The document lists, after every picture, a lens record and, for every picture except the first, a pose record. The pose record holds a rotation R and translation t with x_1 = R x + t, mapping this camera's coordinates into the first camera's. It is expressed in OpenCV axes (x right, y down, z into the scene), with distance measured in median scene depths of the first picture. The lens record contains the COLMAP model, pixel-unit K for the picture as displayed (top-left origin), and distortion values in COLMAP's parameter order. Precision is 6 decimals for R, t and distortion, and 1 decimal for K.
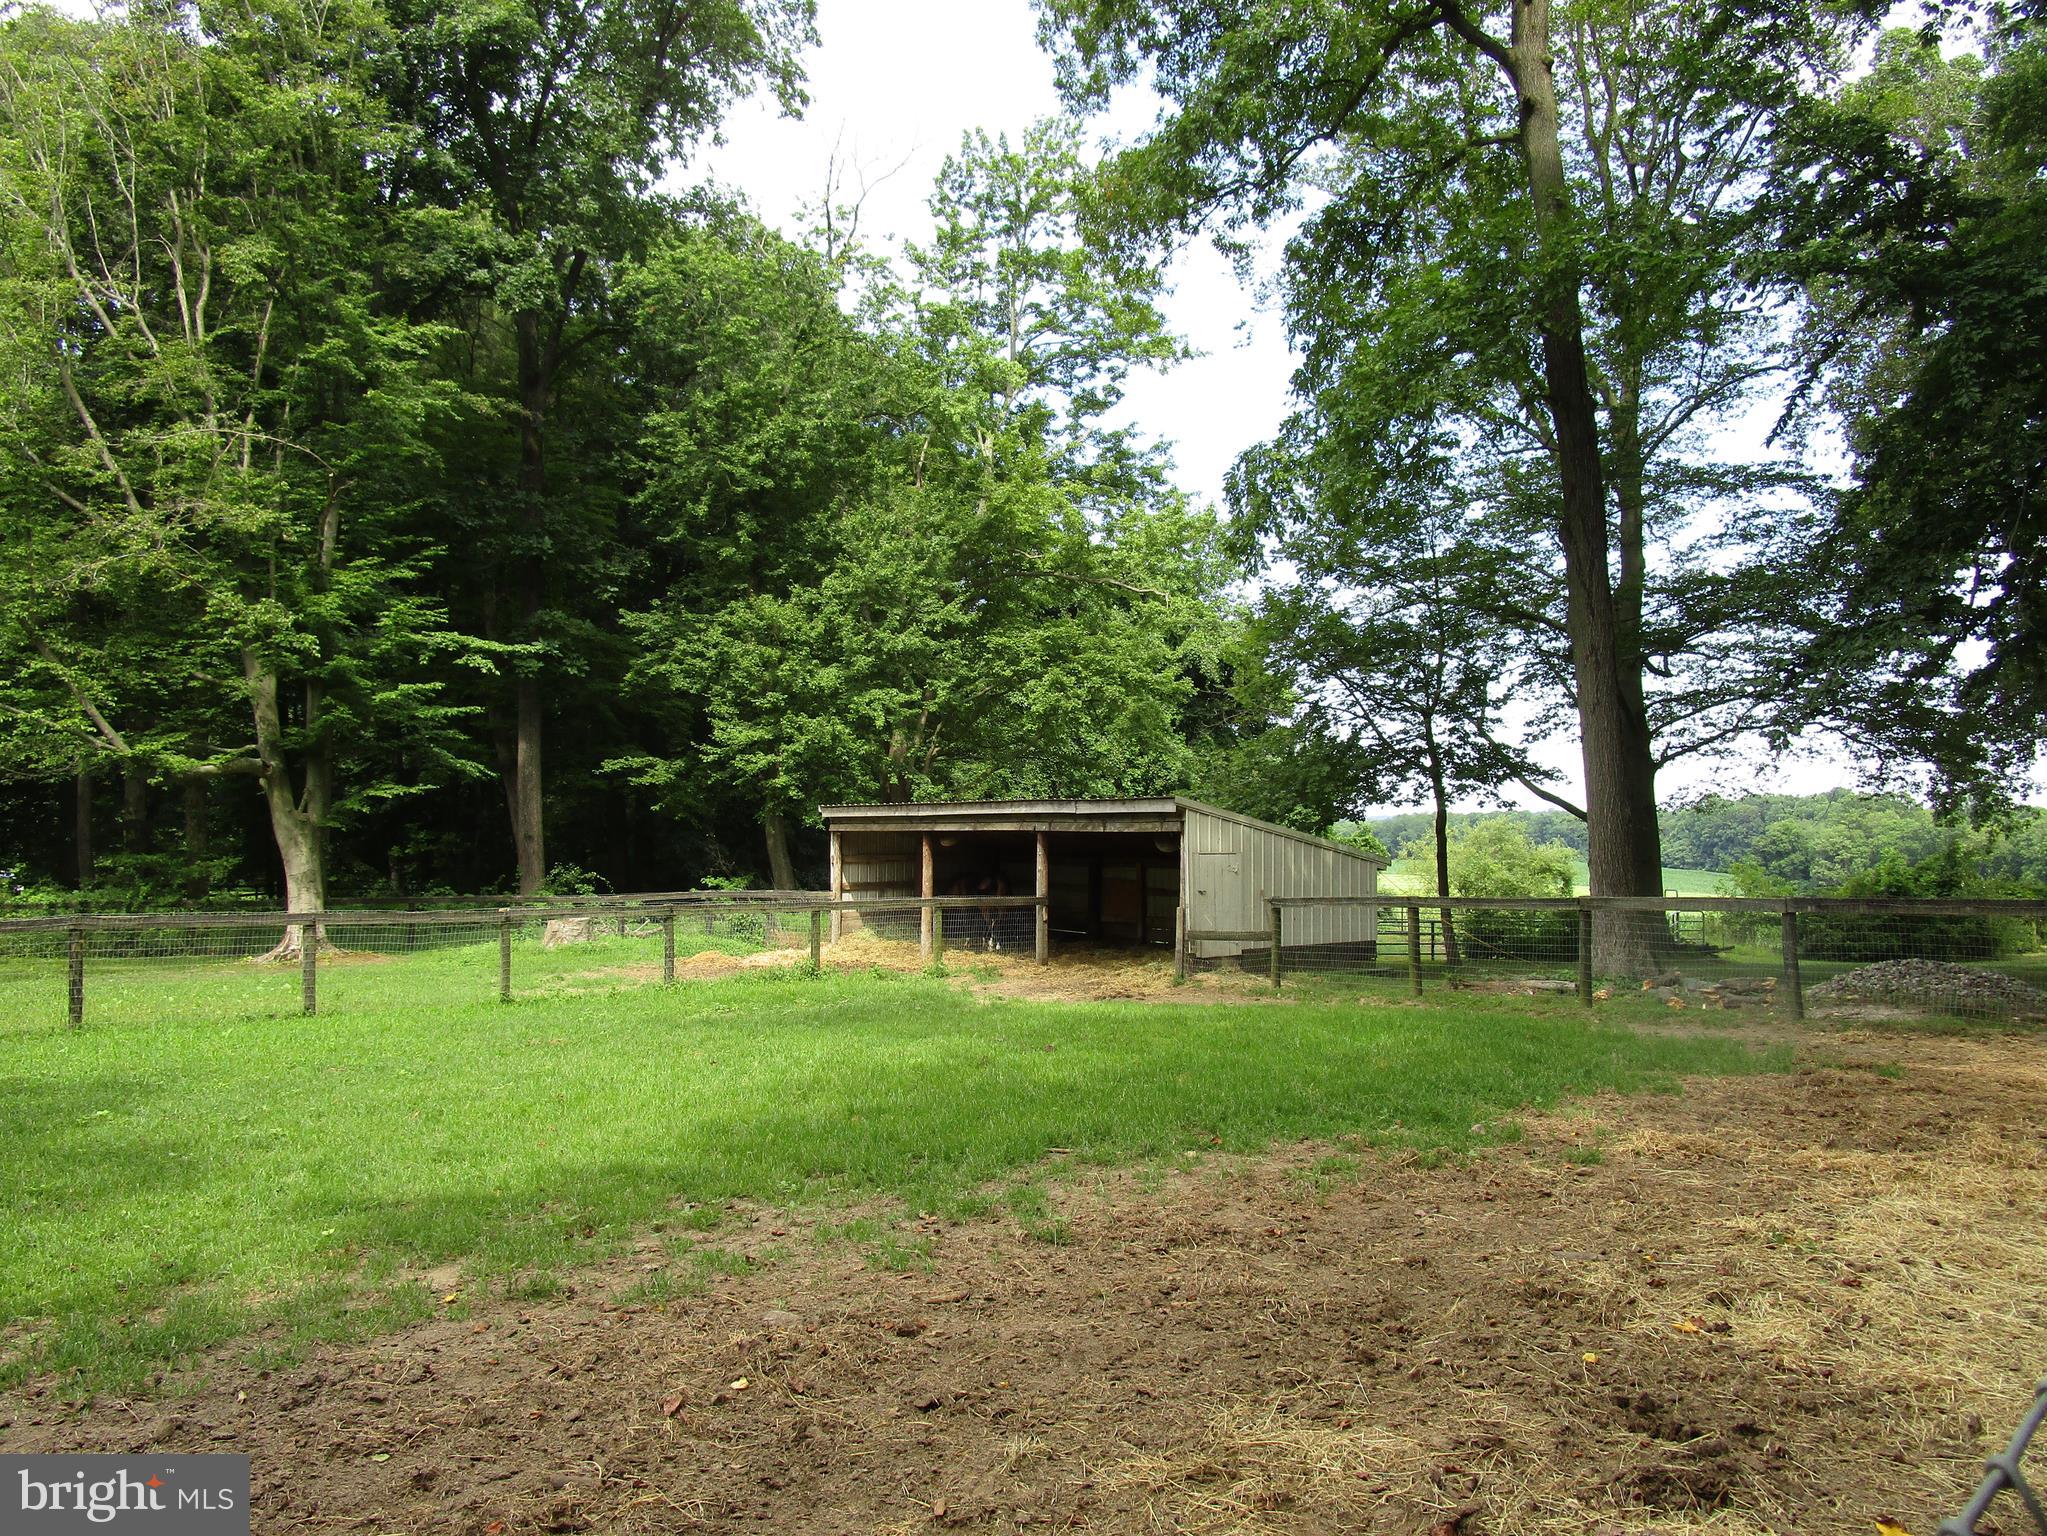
lens RADIAL K [[1486.5, 0, 1024.3], [0, 1486.5, 767.8], [0, 0, 1]] dist [0.005293, 0.000651]
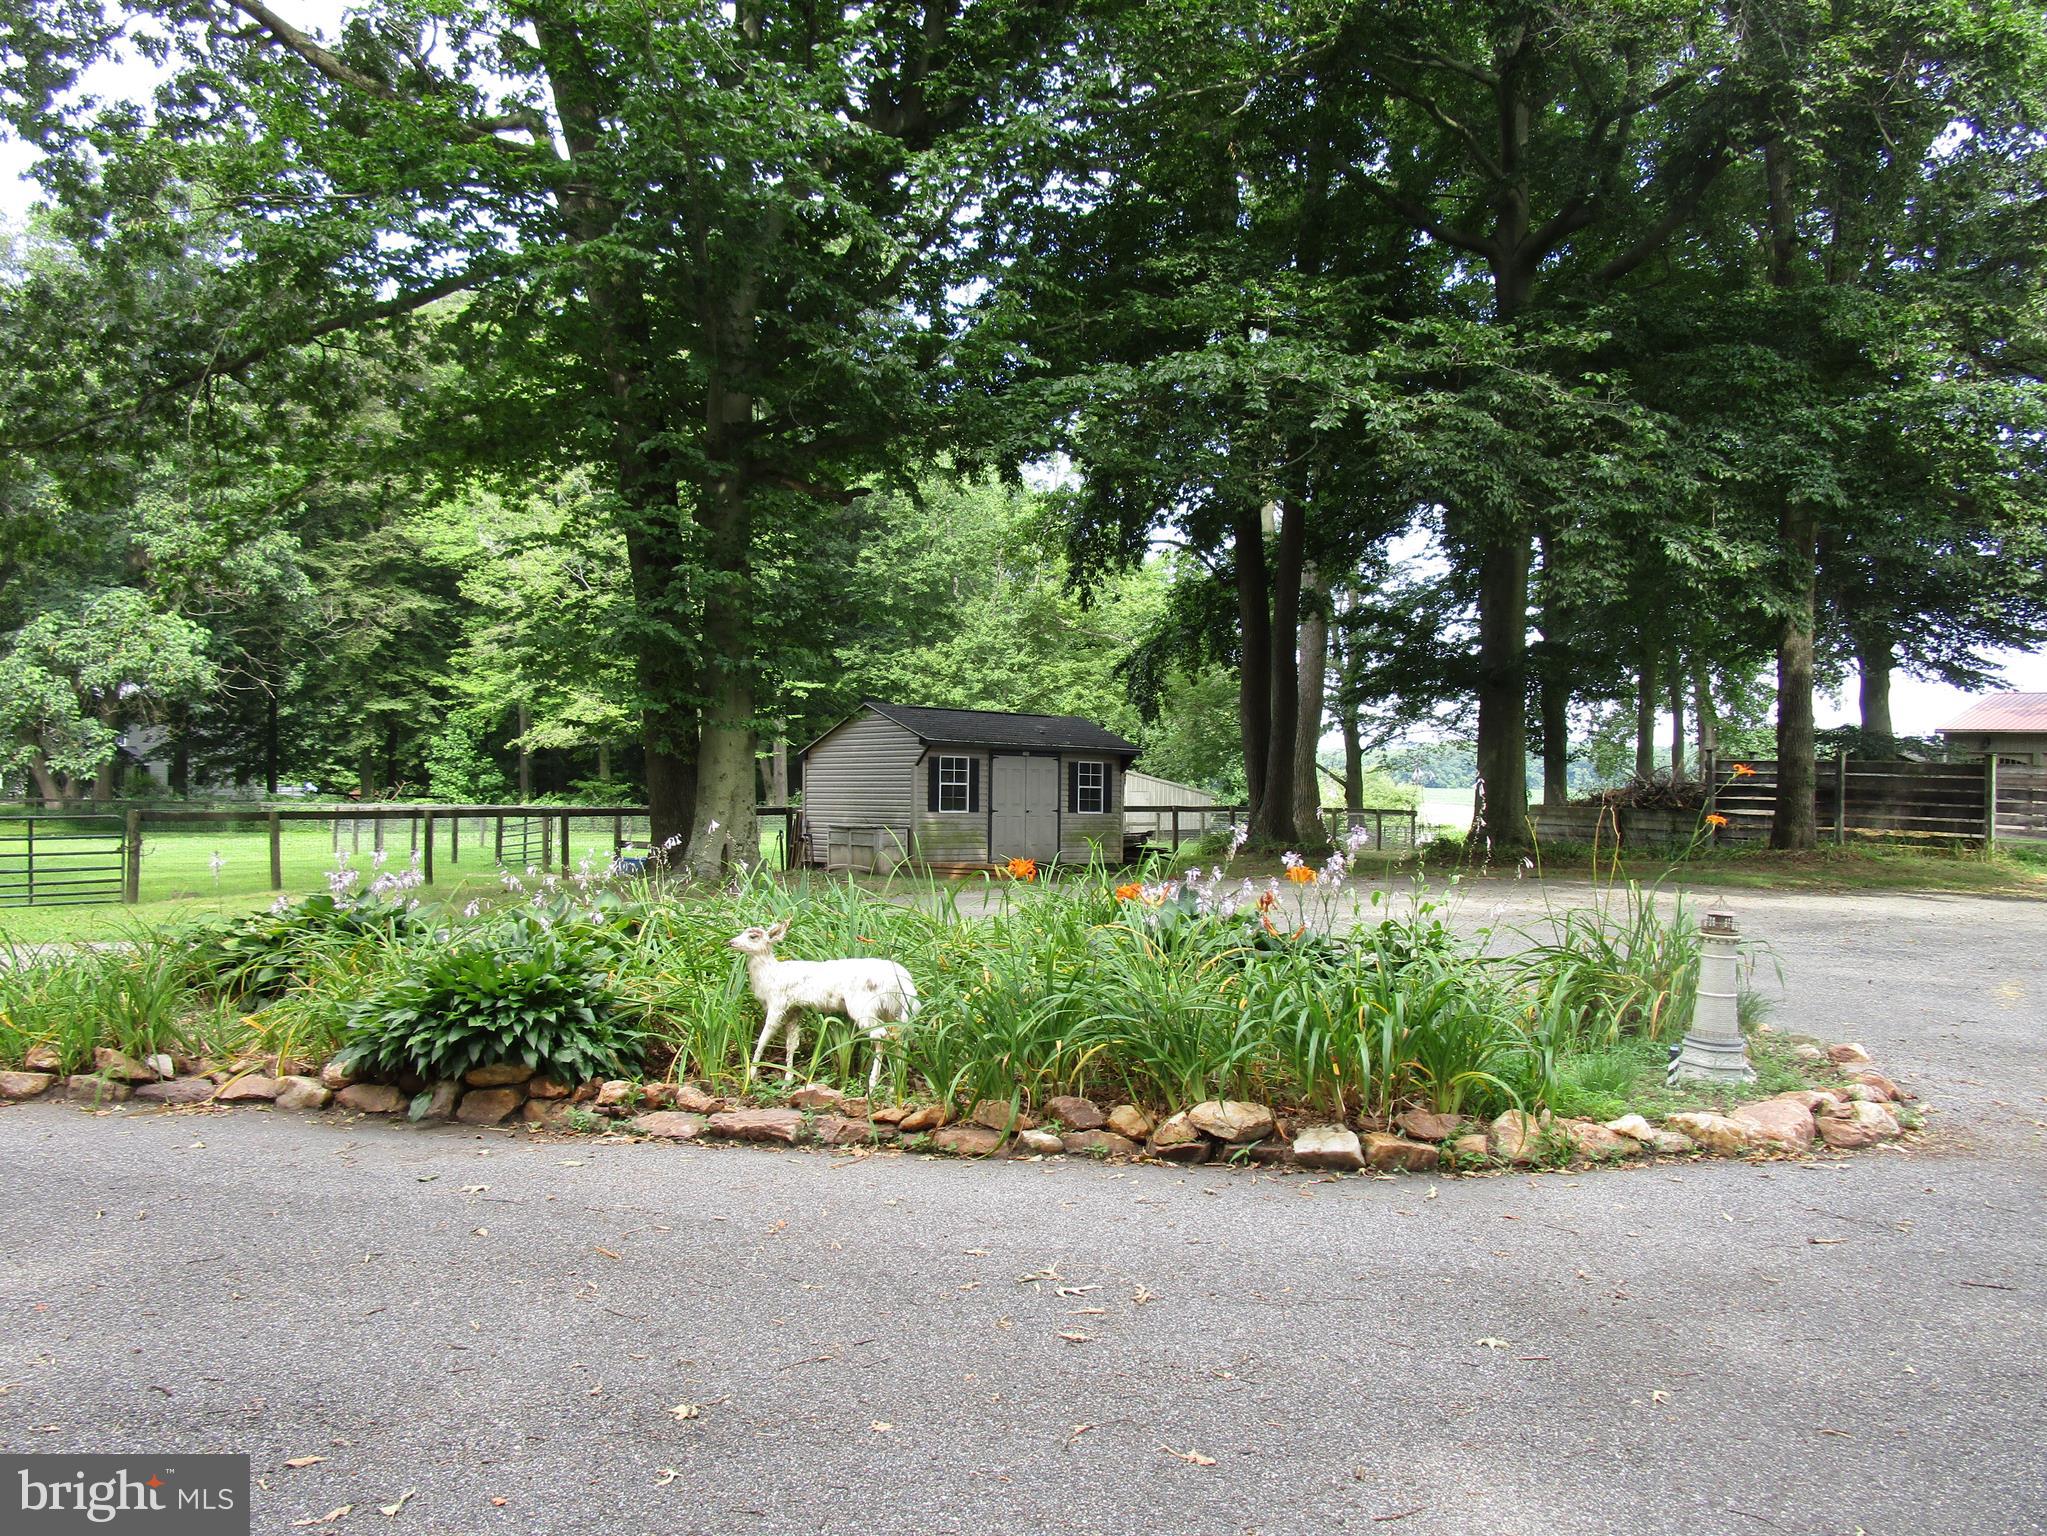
lens RADIAL K [[1529.5, 0, 1022.8], [0, 1529.5, 770.0], [0, 0, 1]] dist [-0.016442, 0.008776]
pose [[0.999789, 0.016455, -0.012279, -0.022897], [-0.015752, 0.998344, 0.055320, -0.071236], [0.013169, -0.055115, 0.998393, -0.923461]]
